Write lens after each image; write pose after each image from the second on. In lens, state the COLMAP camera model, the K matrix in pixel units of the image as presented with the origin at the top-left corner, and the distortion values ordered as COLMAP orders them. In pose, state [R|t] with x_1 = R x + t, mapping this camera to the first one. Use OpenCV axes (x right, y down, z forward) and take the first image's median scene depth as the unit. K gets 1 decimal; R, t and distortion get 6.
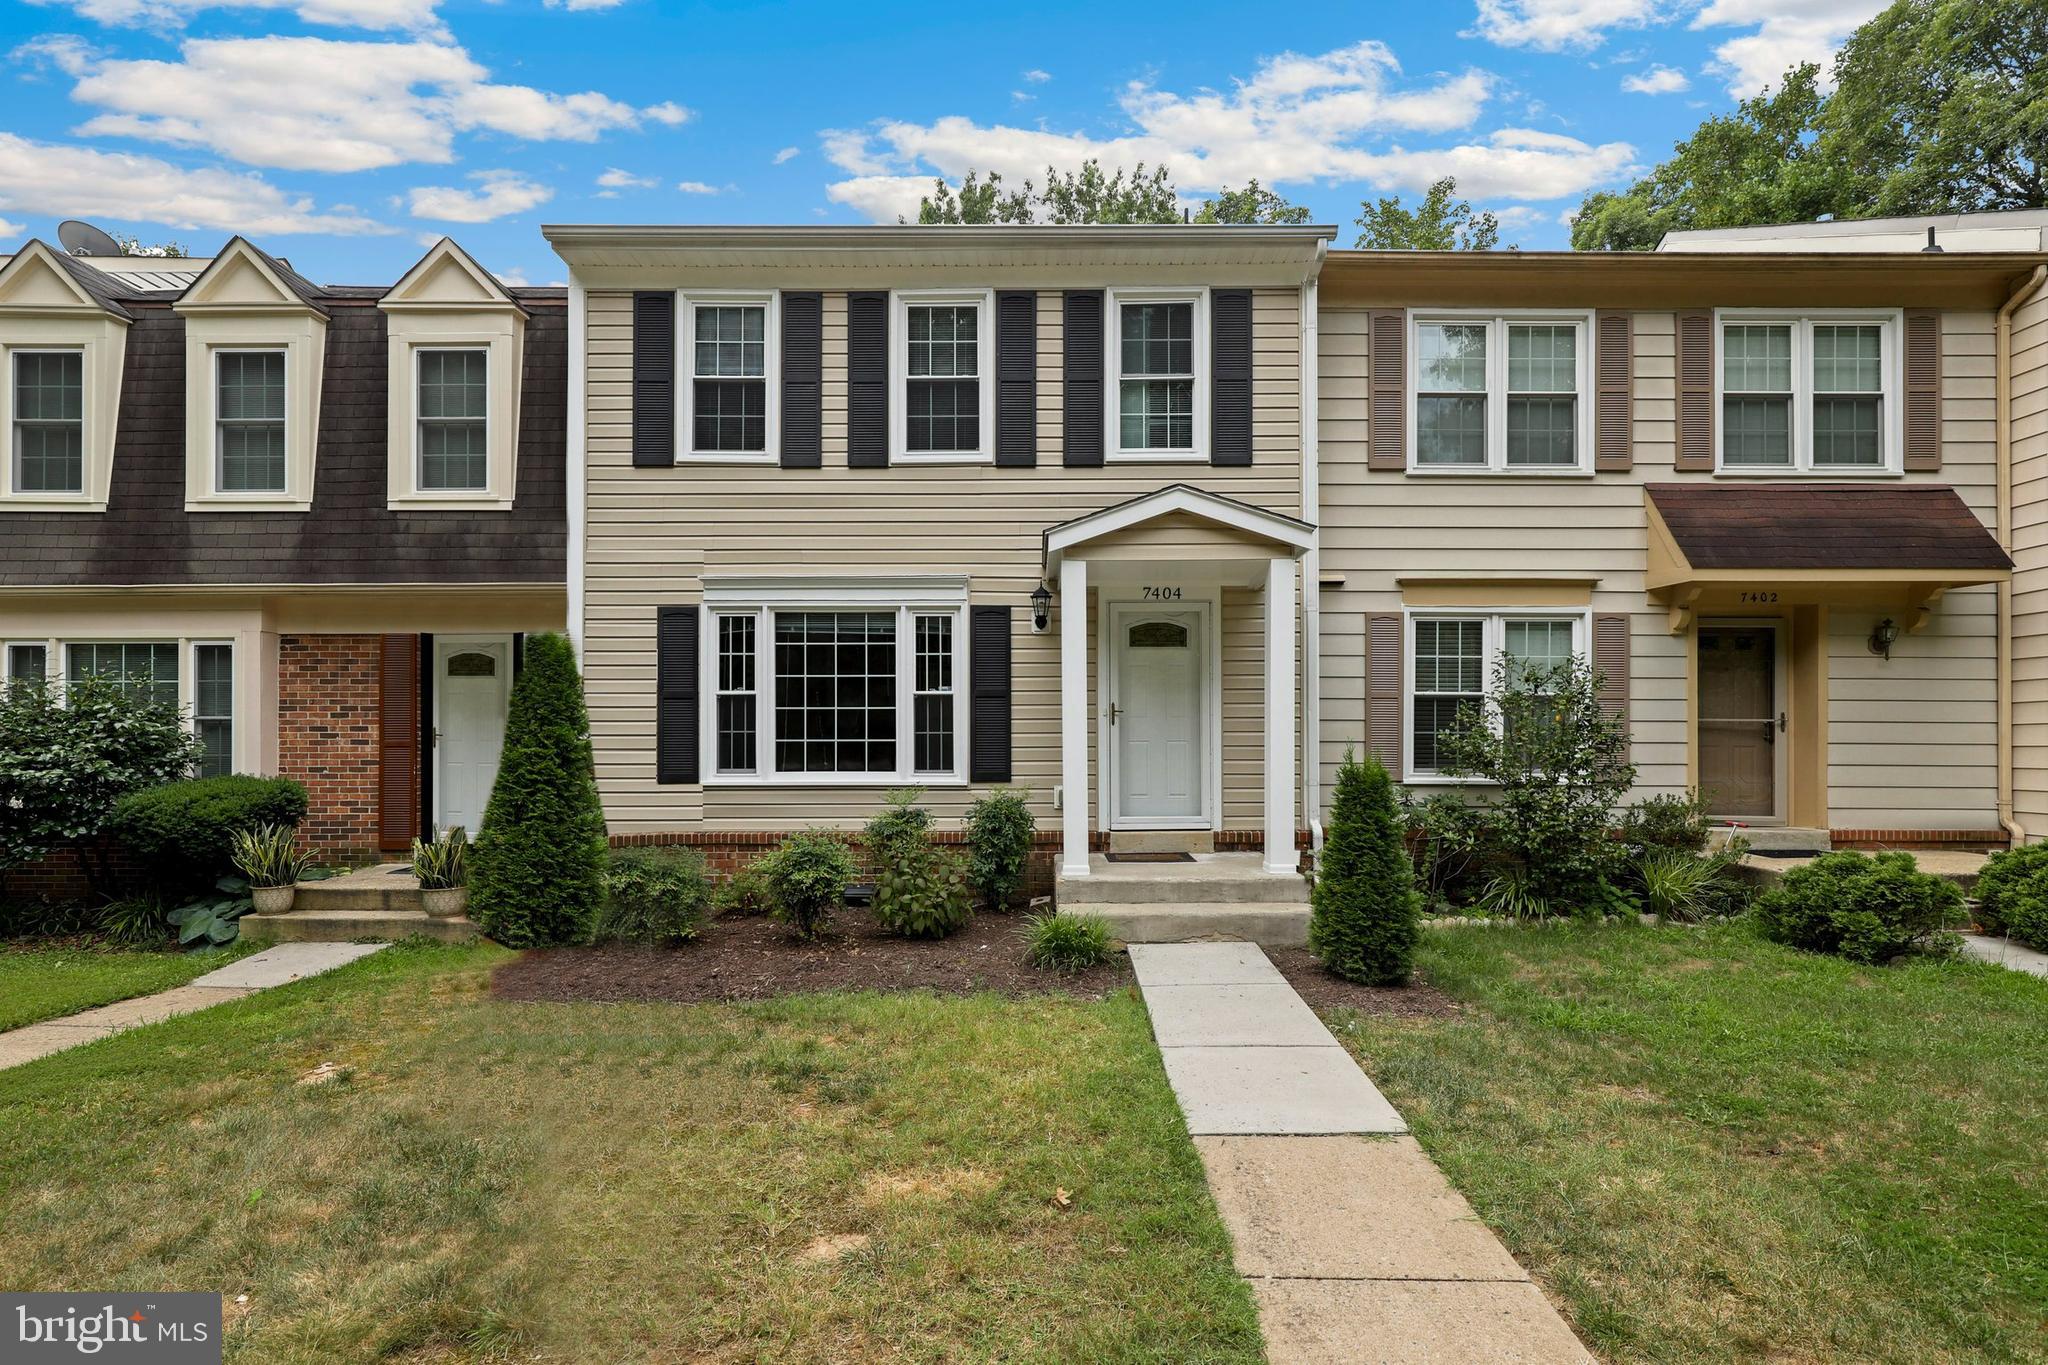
lens RADIAL K [[893.3, 0, 1023.8], [0, 893.3, 726.6], [0, 0, 1]] dist [0.000322, -0.000199]
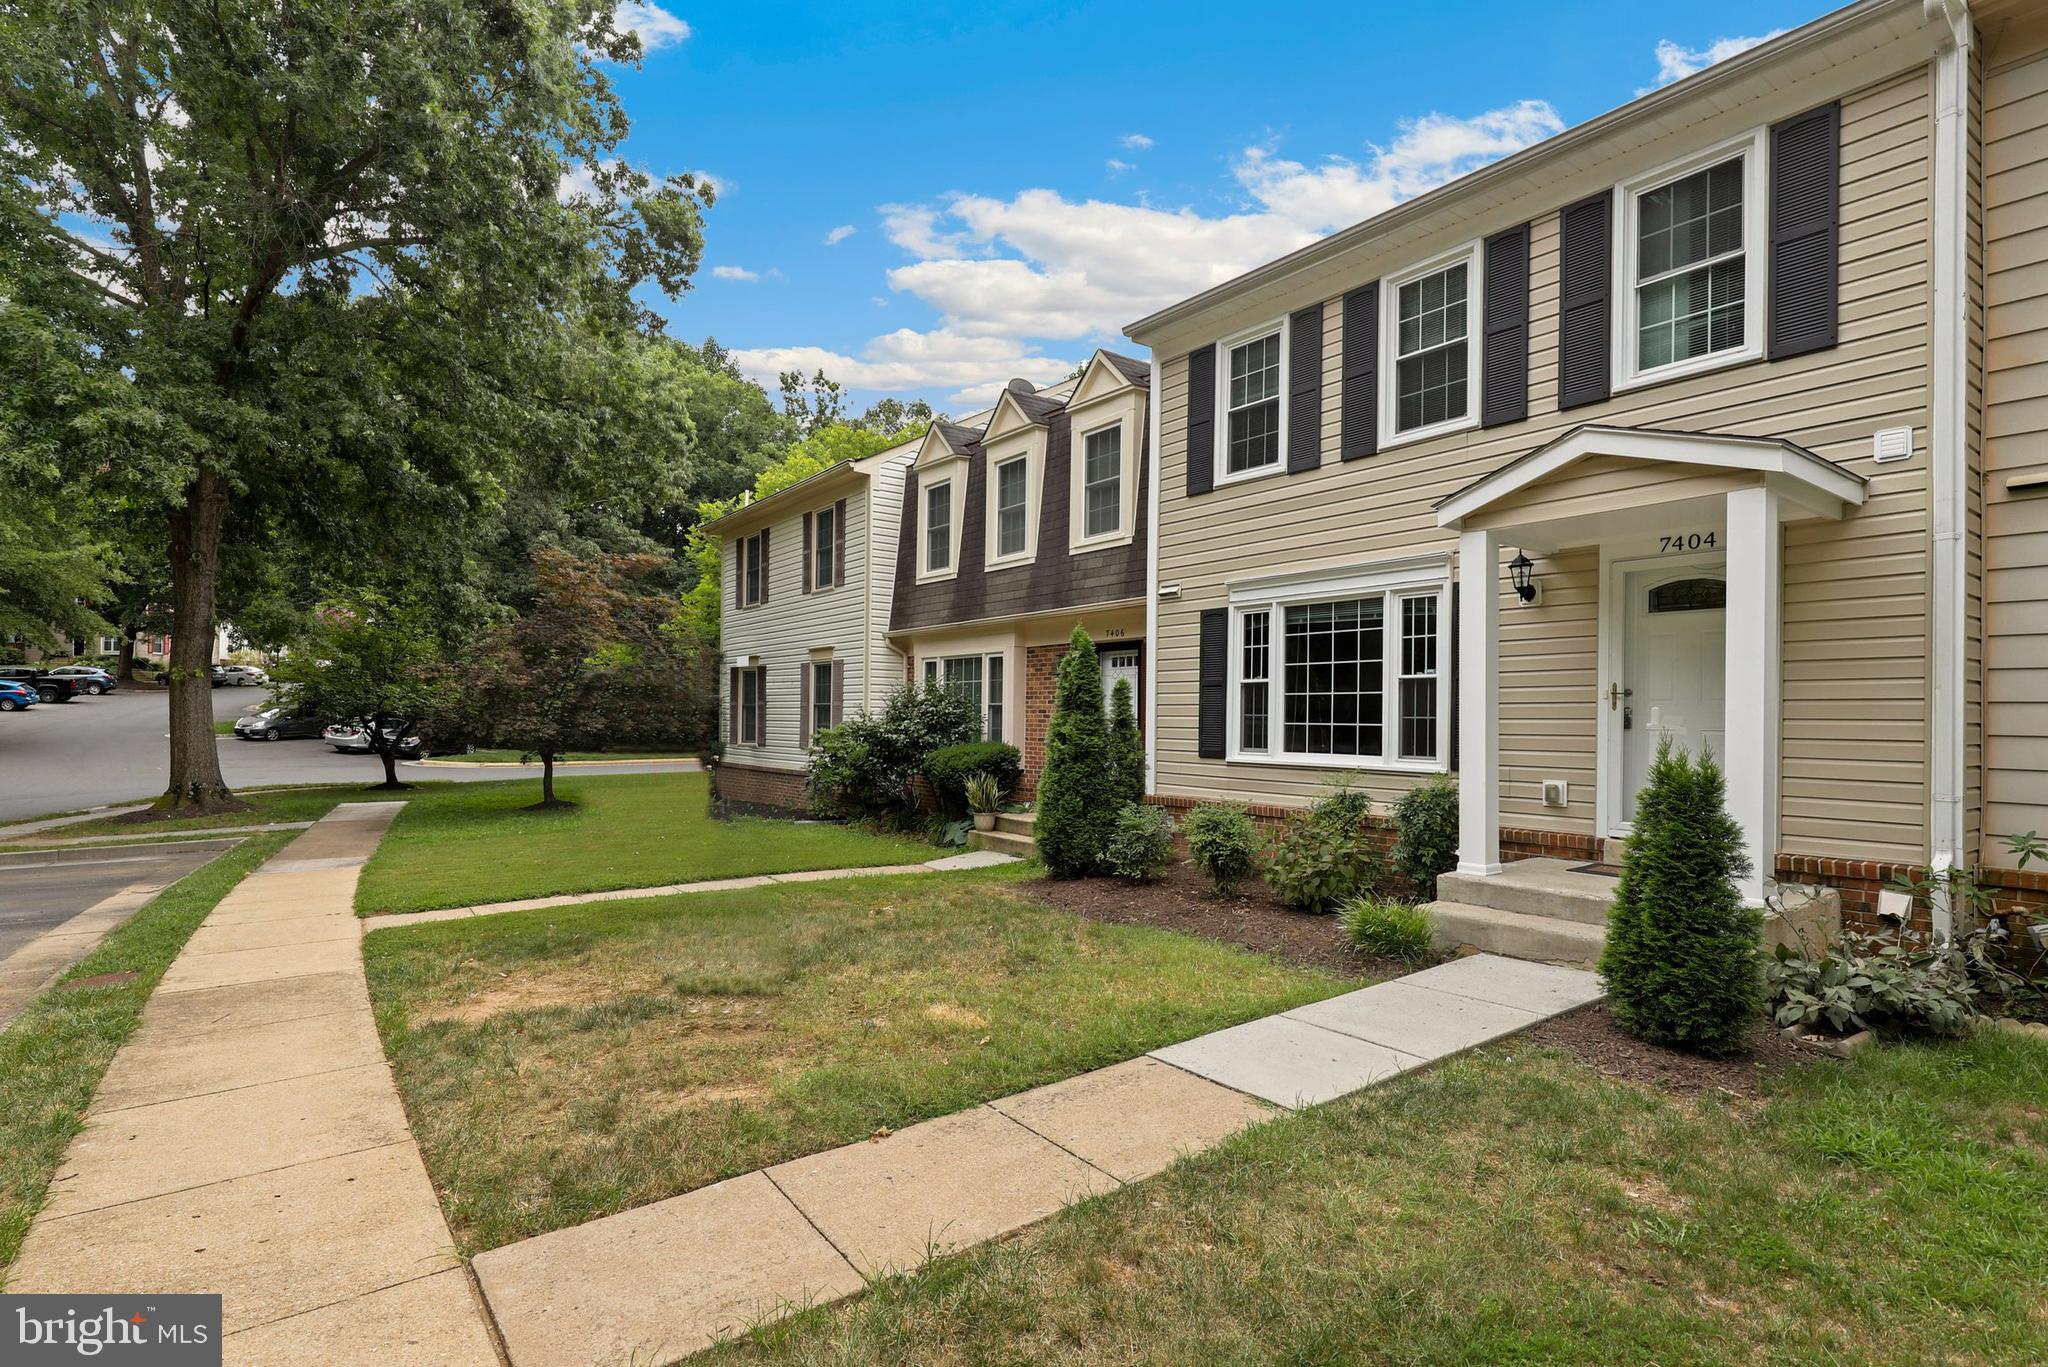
lens RADIAL K [[942.3, 0, 1020.8], [0, 942.3, 689.8], [0, 0, 1]] dist [-0.000955, 0.000049]
pose [[0.623860, -0.015558, -0.781381, 0.425446], [0.004500, 0.999857, -0.016315, -0.008350], [0.781523, 0.006663, 0.623841, 0.022317]]
